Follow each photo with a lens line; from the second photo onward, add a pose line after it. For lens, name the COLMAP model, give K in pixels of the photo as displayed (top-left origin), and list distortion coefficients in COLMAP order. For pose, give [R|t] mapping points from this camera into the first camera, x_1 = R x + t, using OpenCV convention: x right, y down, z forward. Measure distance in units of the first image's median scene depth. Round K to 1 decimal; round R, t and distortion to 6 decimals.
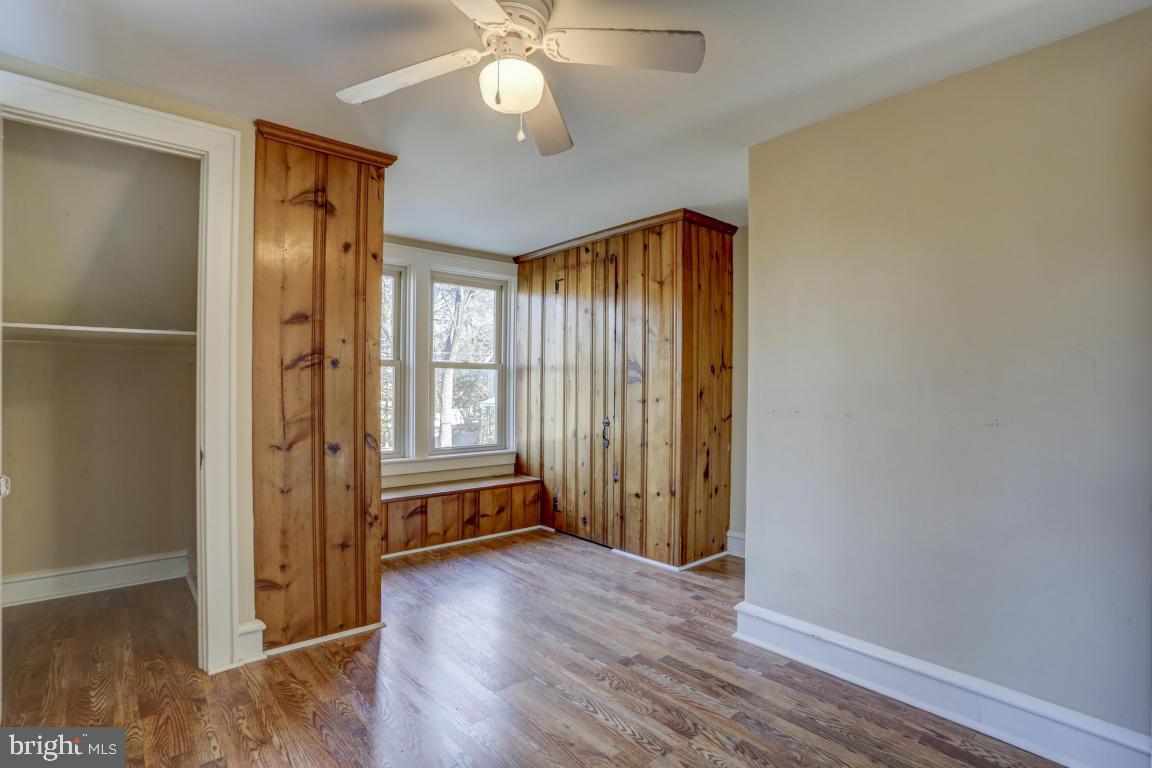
lens RADIAL K [[561.2, 0, 579.2], [0, 561.2, 384.7], [0, 0, 1]] dist [-0.063486, 0.022963]
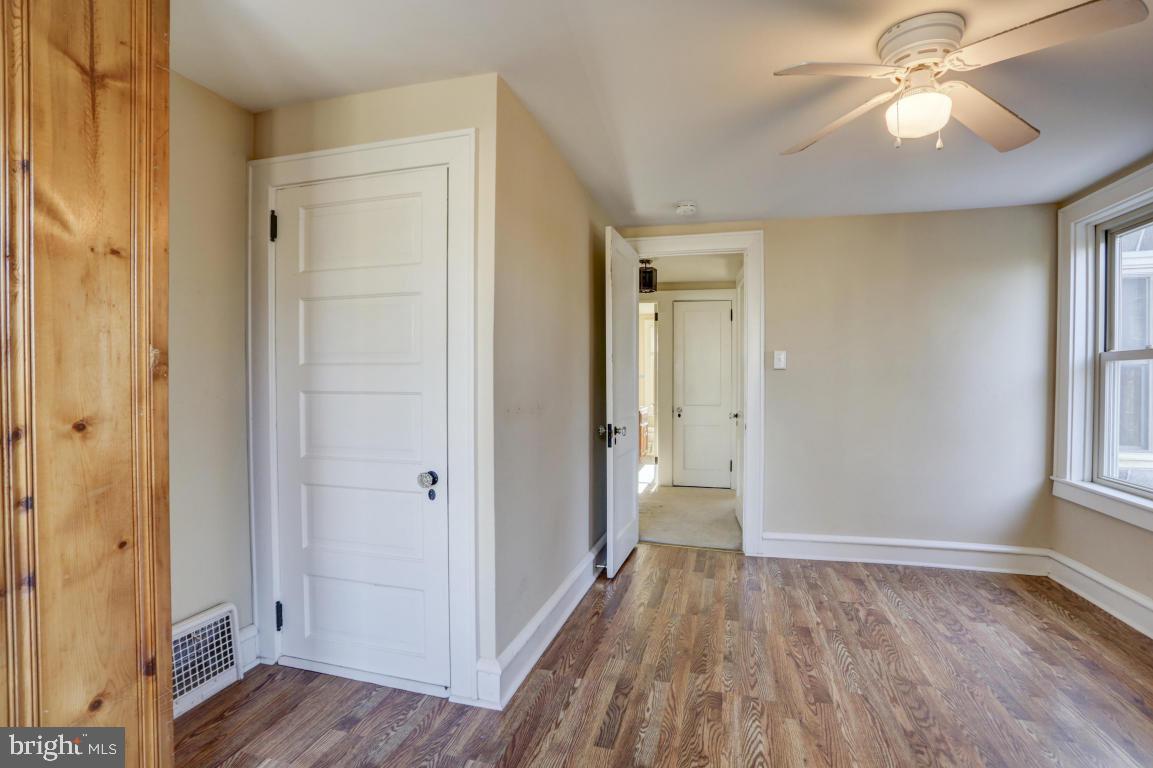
lens RADIAL K [[561.6, 0, 576.4], [0, 561.6, 383.6], [0, 0, 1]] dist [-0.063486, 0.022963]
pose [[-0.553376, -0.011204, 0.832857, -0.418265], [-0.004139, 0.999934, 0.010701, -0.003581], [-0.832922, 0.002474, -0.553385, 1.371739]]
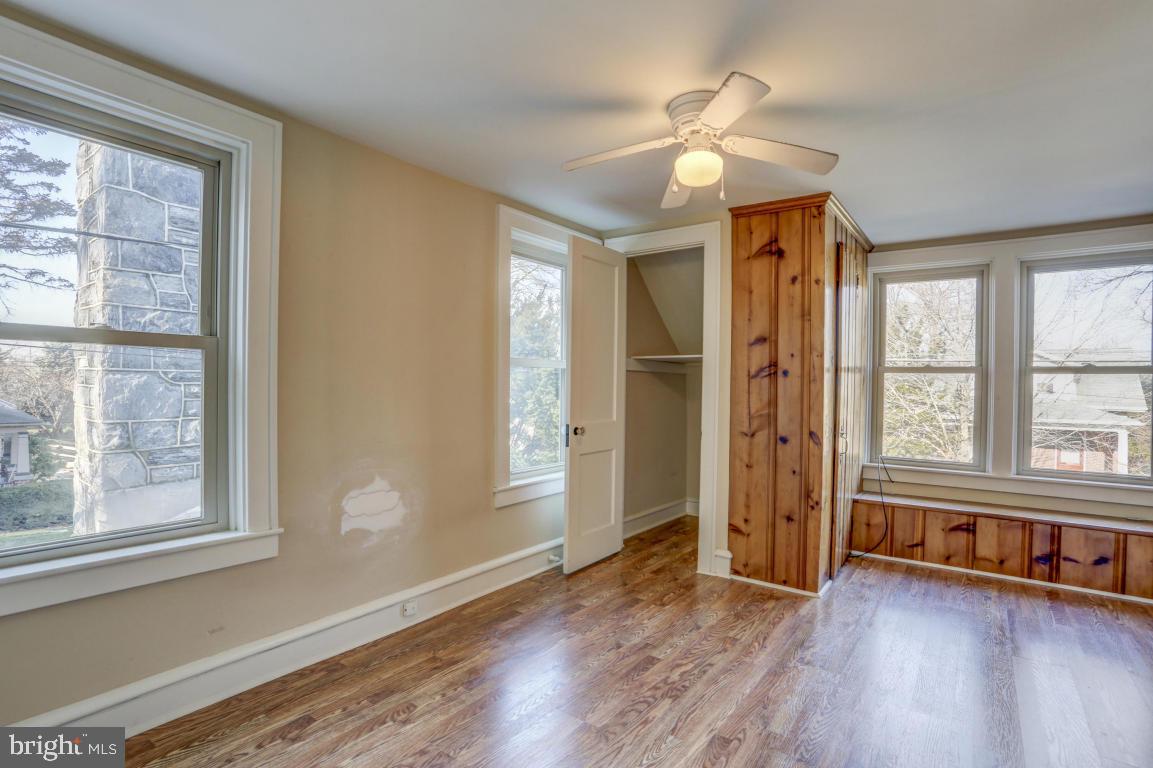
lens RADIAL K [[561.6, 0, 579.7], [0, 561.6, 386.3], [0, 0, 1]] dist [-0.063486, 0.022963]
pose [[0.220214, -0.000646, -0.975451, 0.723693], [-0.013806, 0.999898, -0.003779, 0.003279], [0.975354, 0.014299, 0.220182, 0.265146]]
